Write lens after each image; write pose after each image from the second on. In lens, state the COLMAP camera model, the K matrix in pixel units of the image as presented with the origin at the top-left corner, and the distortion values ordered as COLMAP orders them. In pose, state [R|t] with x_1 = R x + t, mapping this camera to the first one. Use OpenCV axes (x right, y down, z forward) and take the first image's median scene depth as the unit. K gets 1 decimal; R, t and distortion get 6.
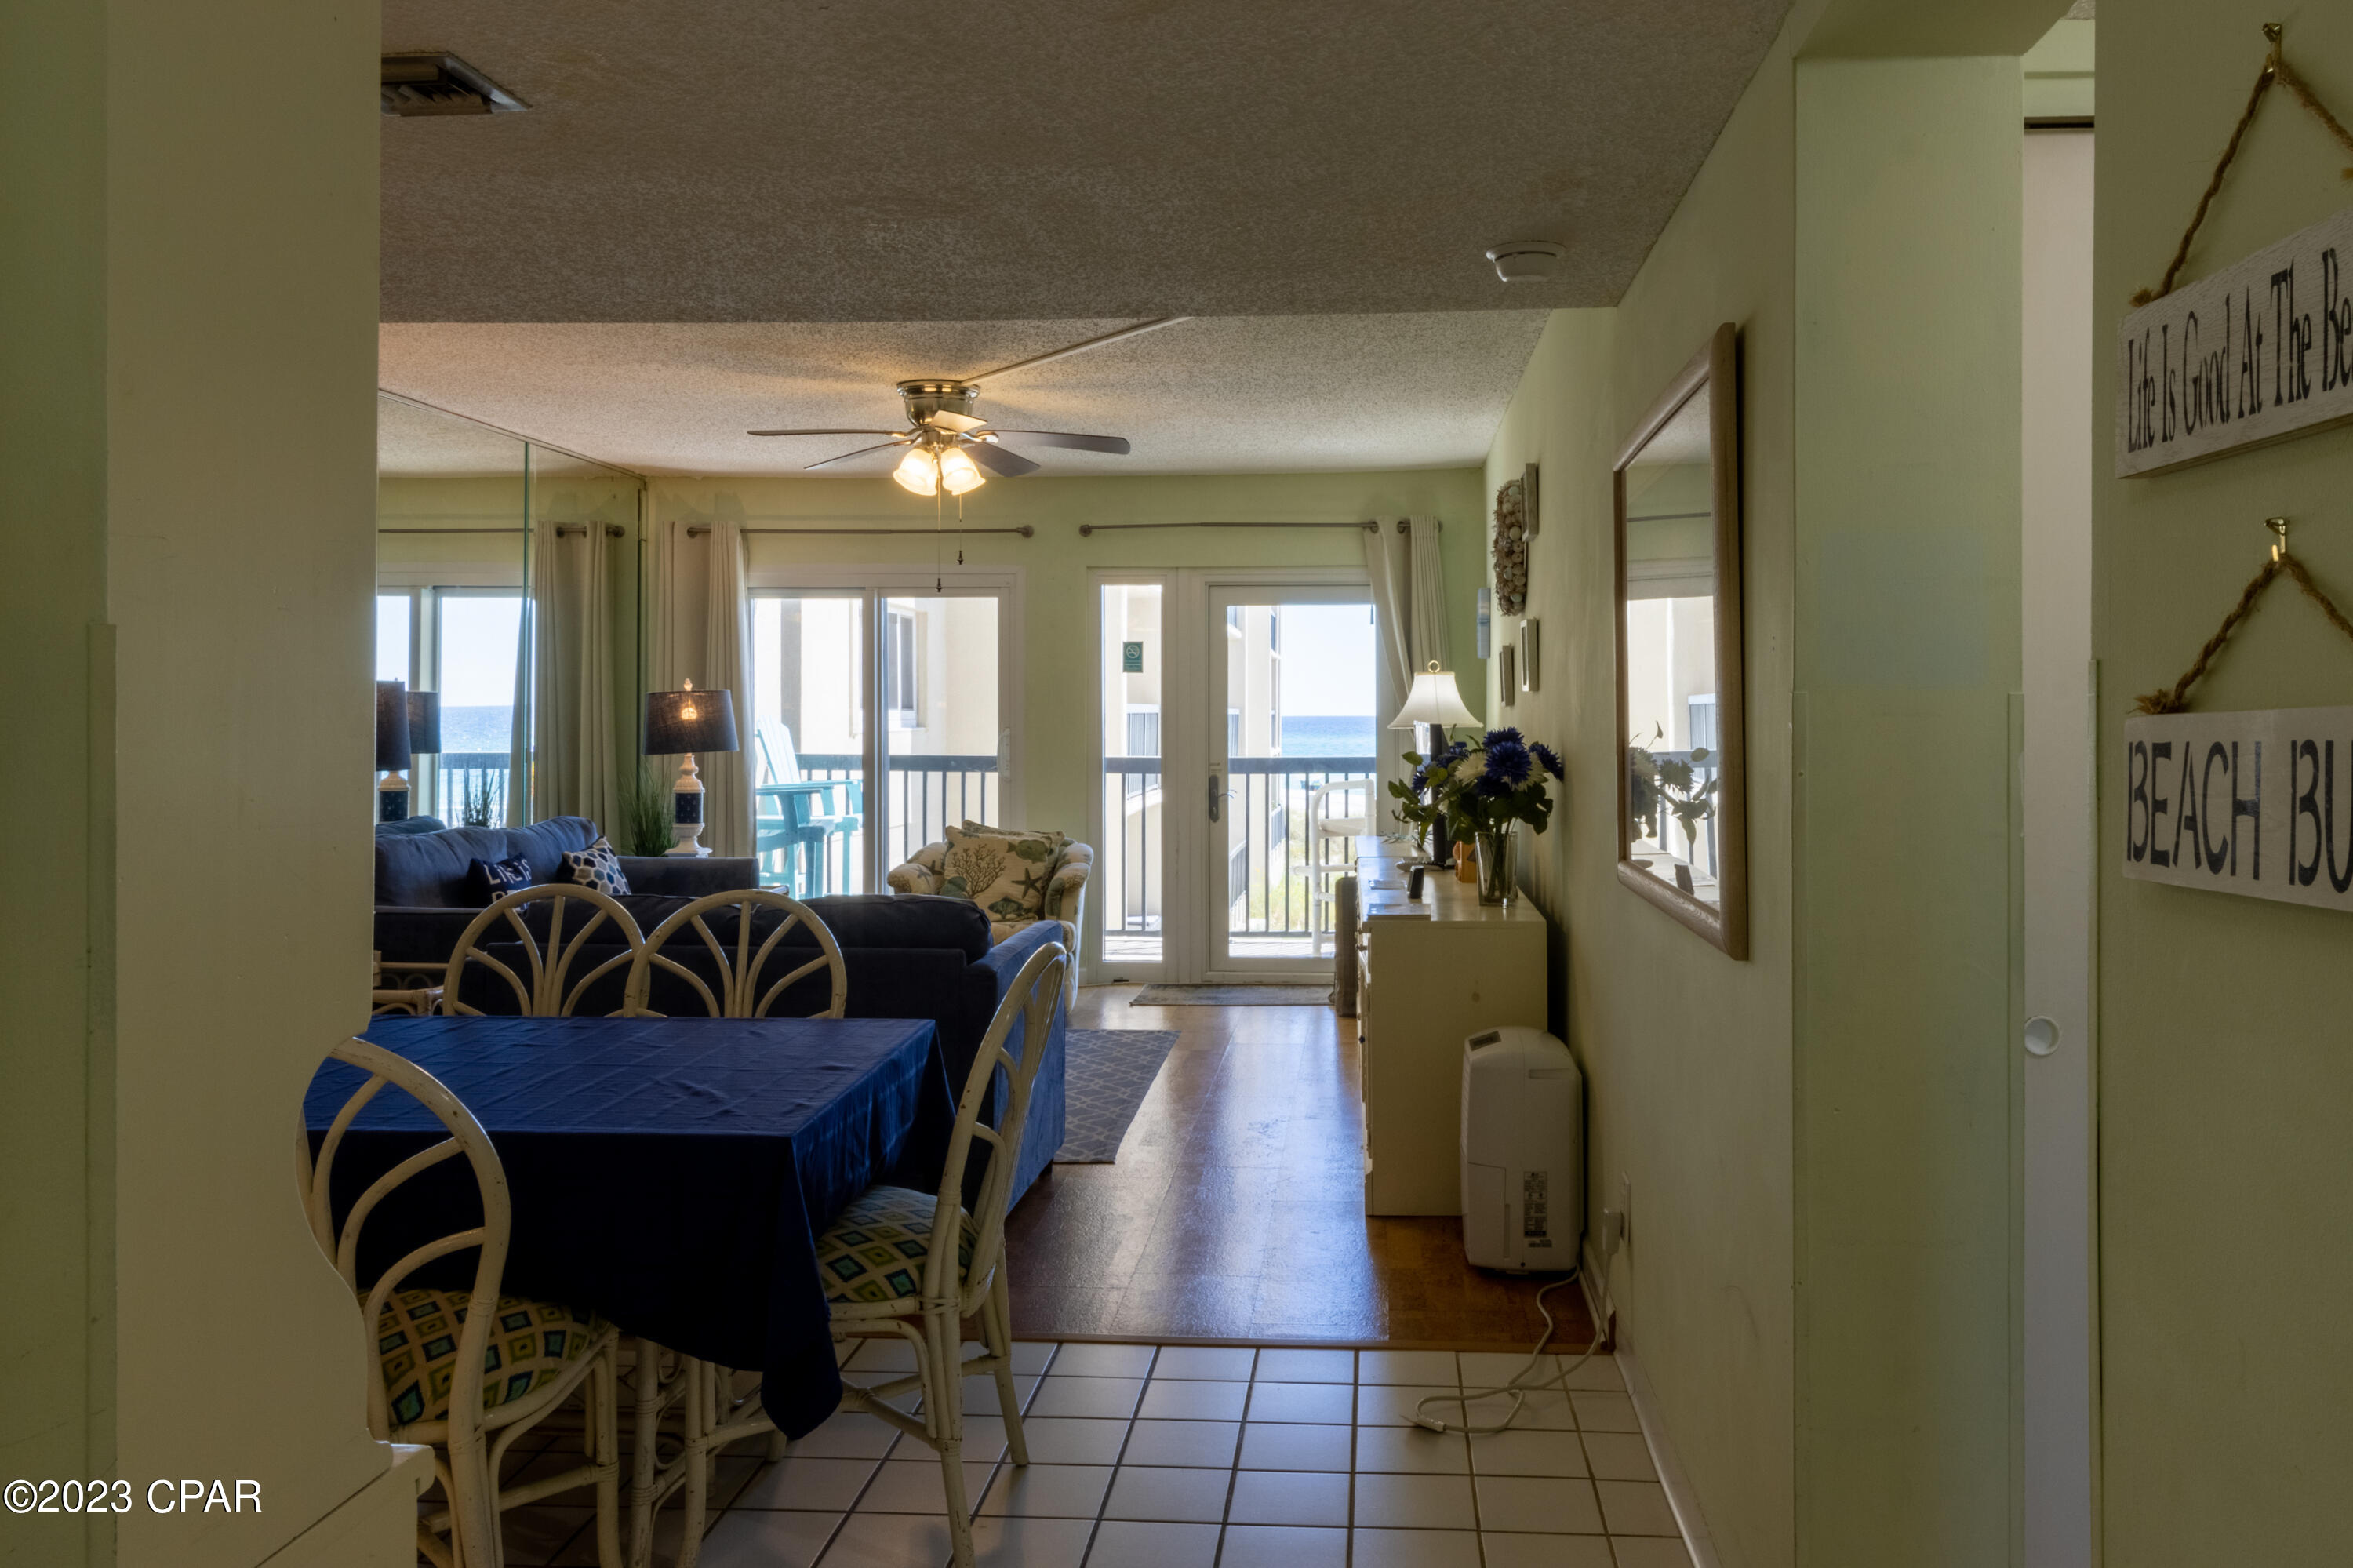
lens RADIAL K [[1780.9, 0, 1229.8], [0, 1780.9, 738.2], [0, 0, 1]] dist [0.039090, -0.000625]
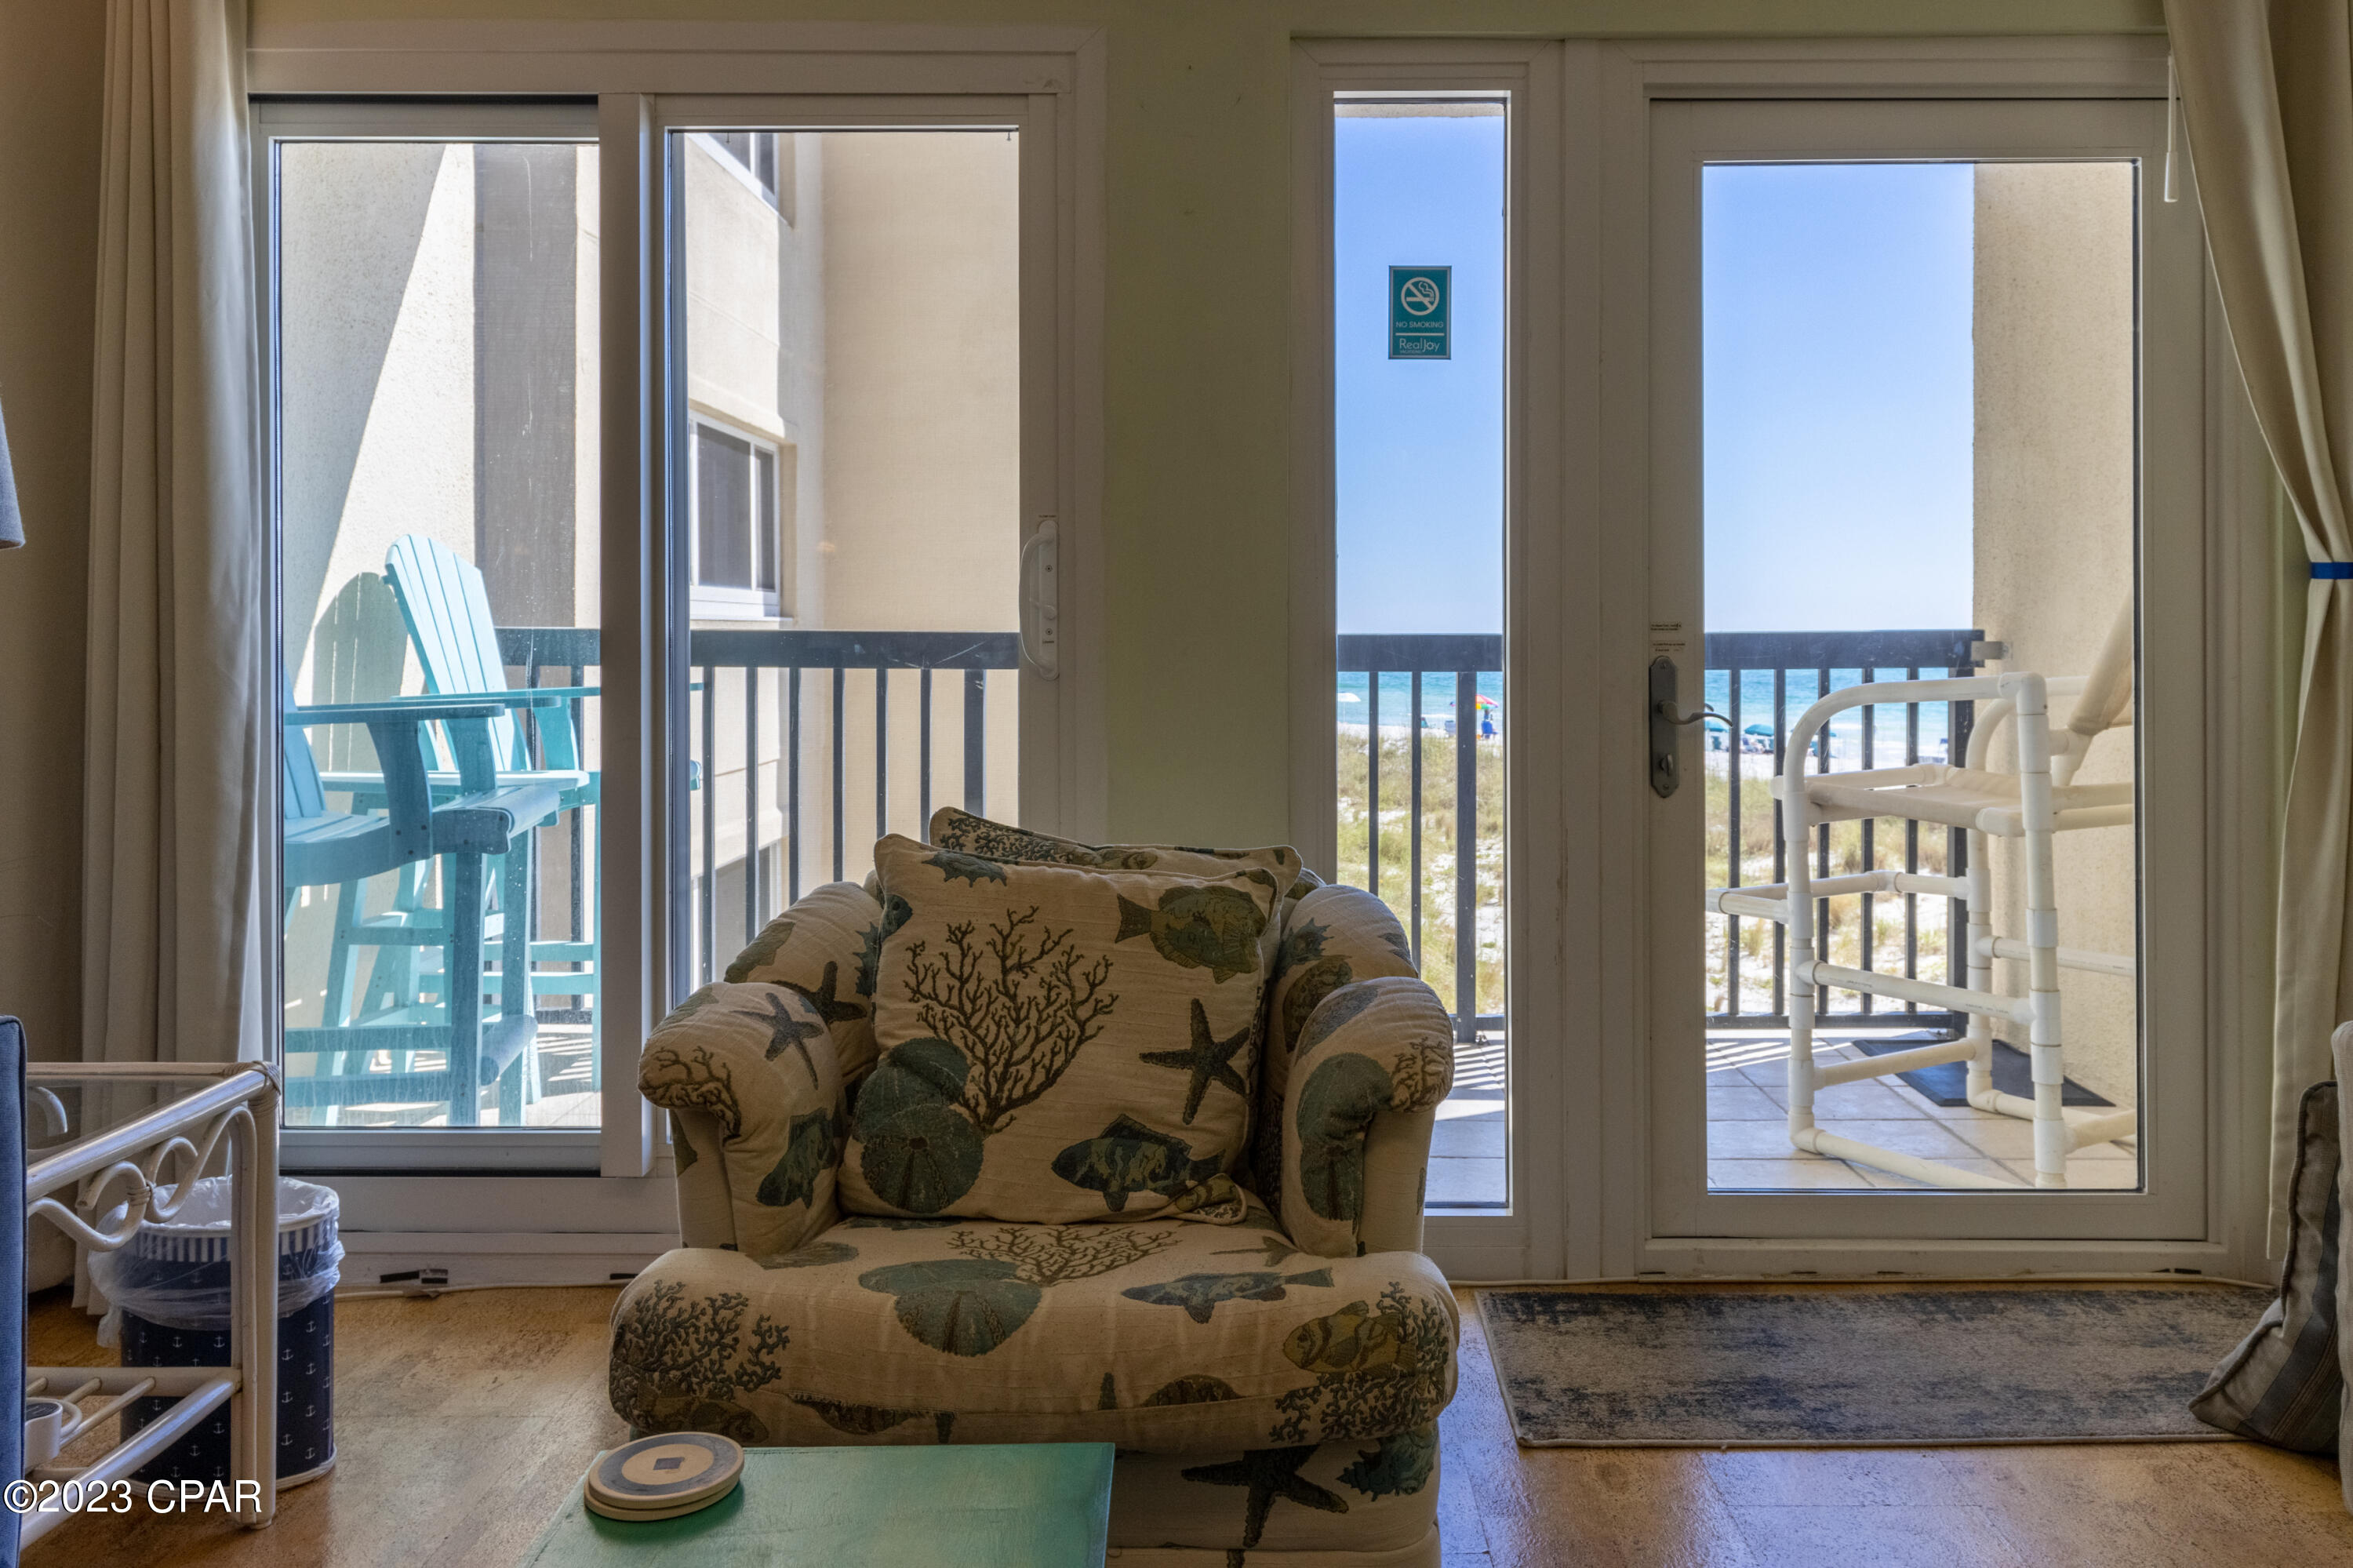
lens RADIAL K [[1758.7, 0, 1240.7], [0, 1758.7, 635.5], [0, 0, 1]] dist [0.011365, -0.000859]
pose [[0.996599, -0.000642, 0.082396, -0.148136], [0.001895, 0.999884, -0.015134, 0.027050], [-0.082376, 0.015238, 0.996485, 0.855361]]
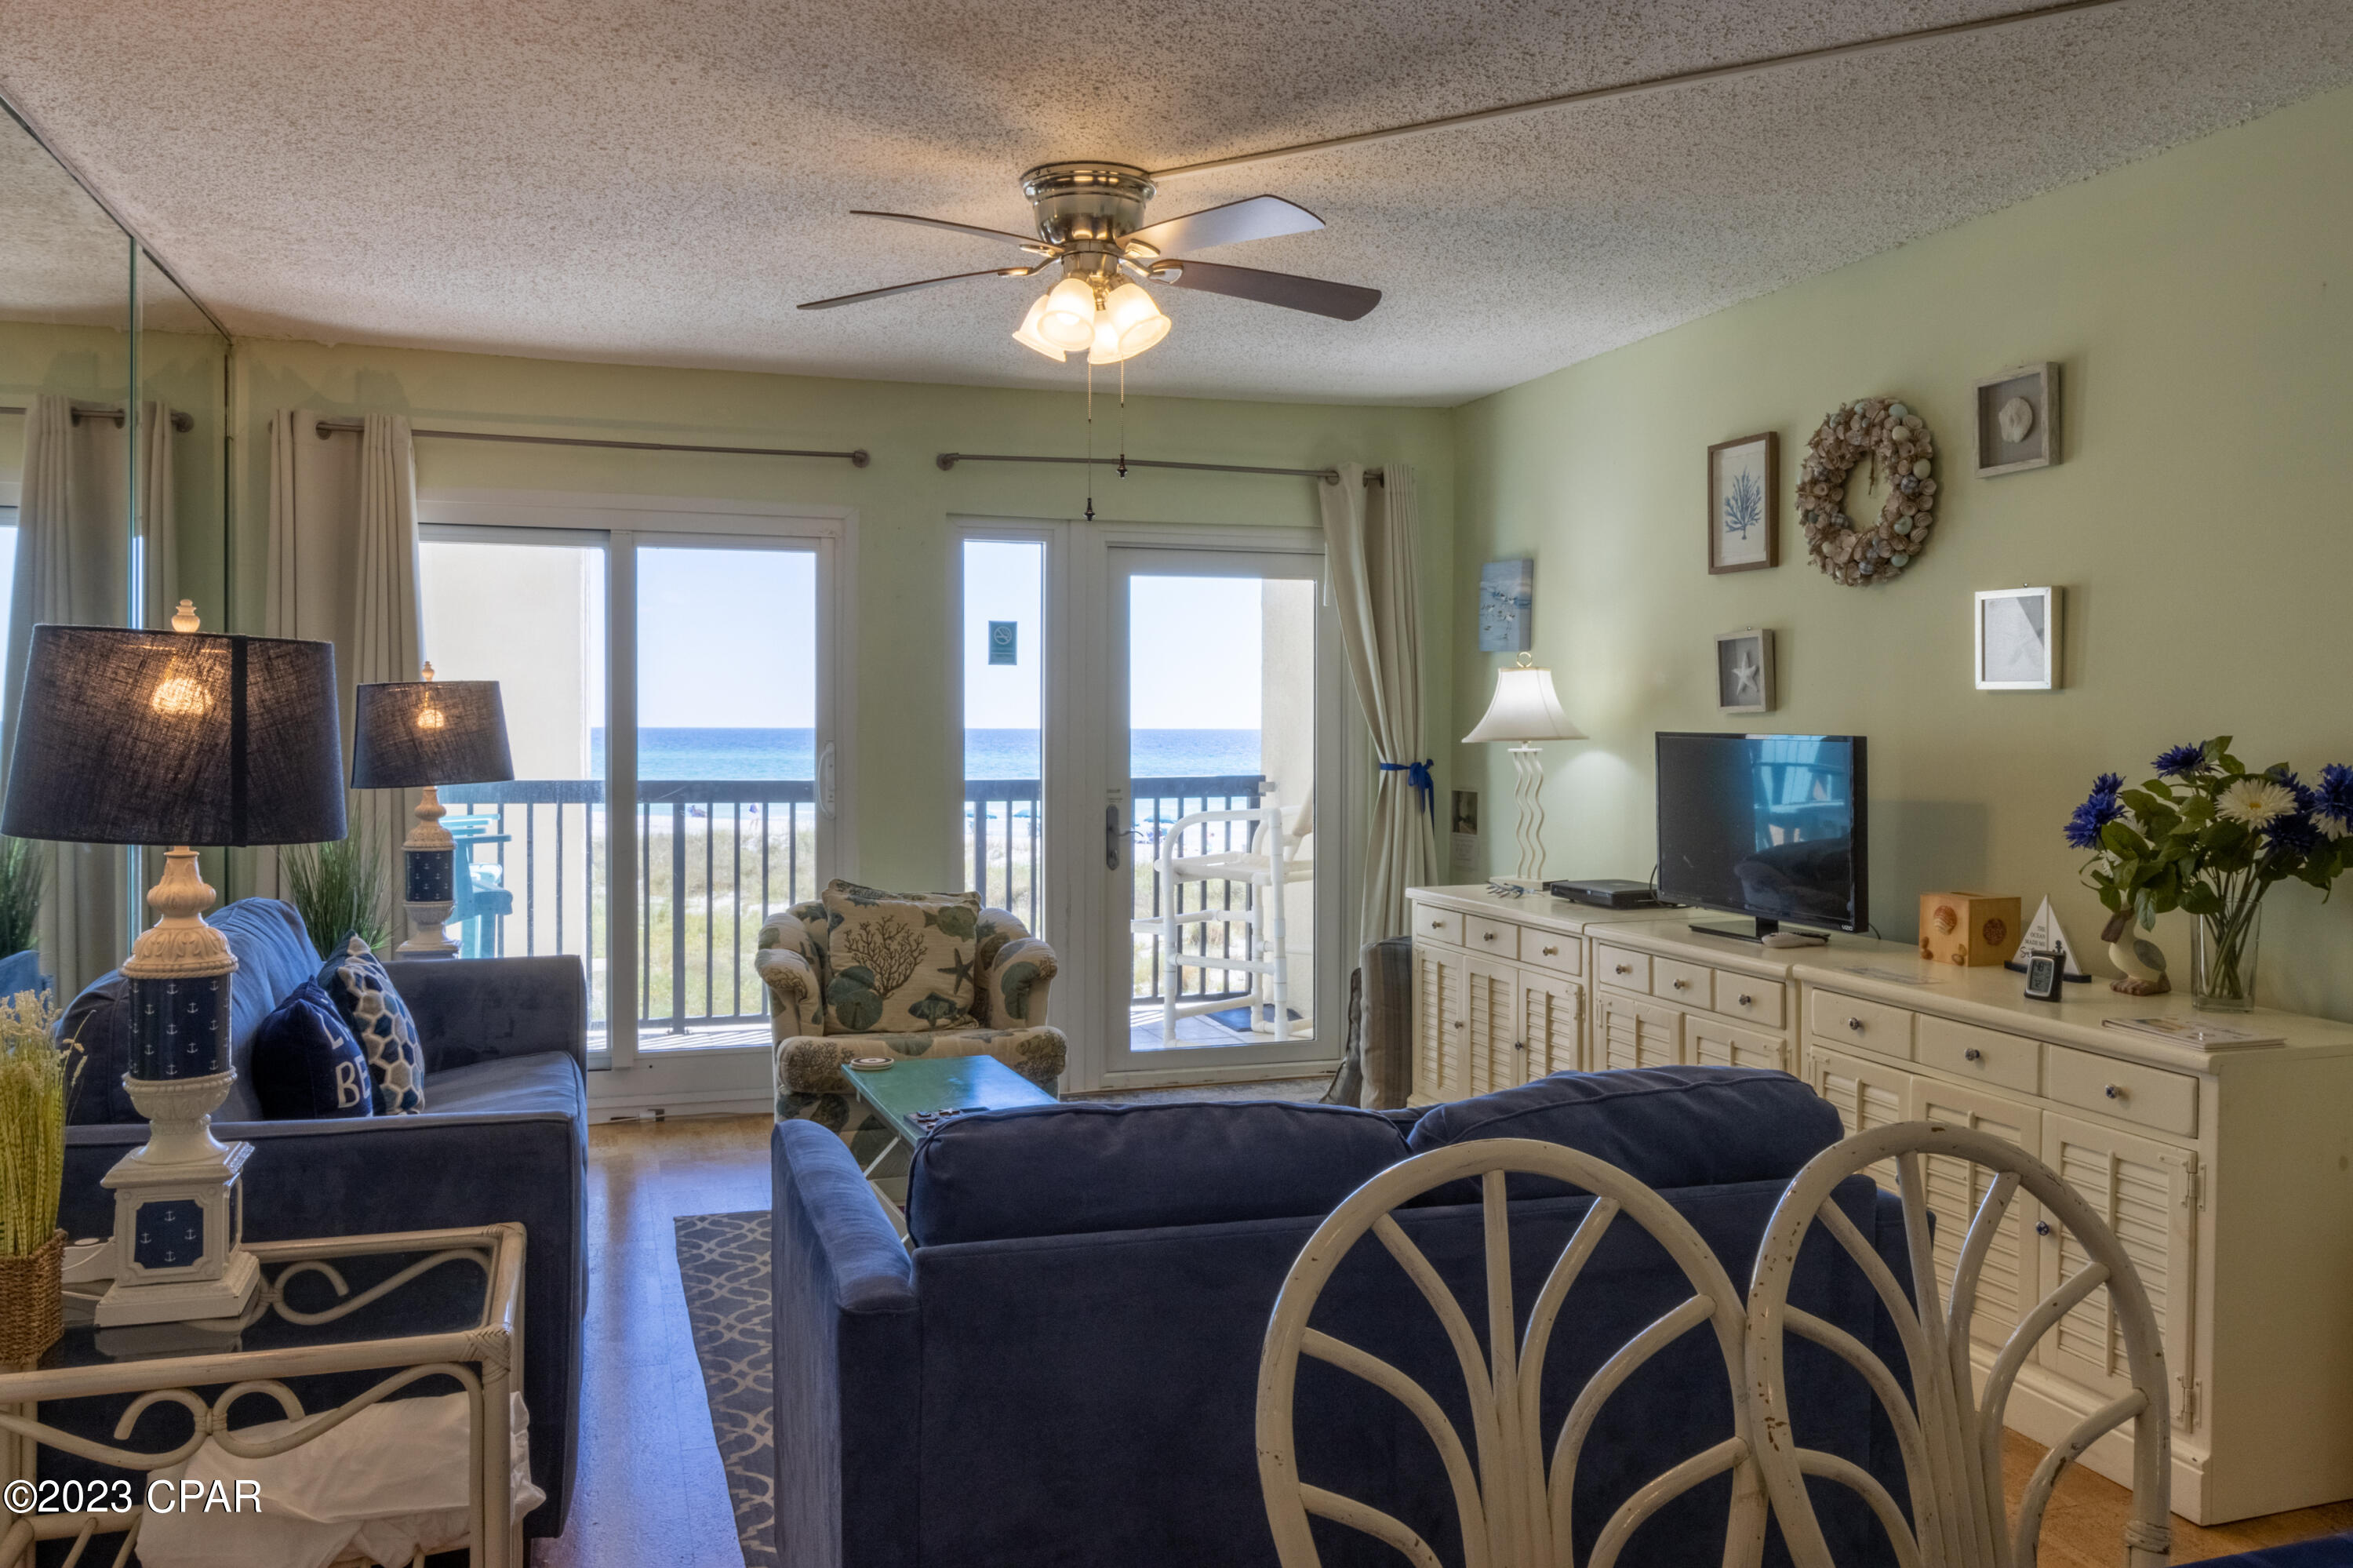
lens RADIAL K [[1804.1, 0, 1169.2], [0, 1804.1, 755.4], [0, 0, 1]] dist [0.011344, -0.000773]
pose [[0.921065, -0.004427, 0.389383, -0.352554], [0.003559, 0.999989, 0.002950, -0.002739], [-0.389392, -0.001331, 0.921071, 0.387927]]
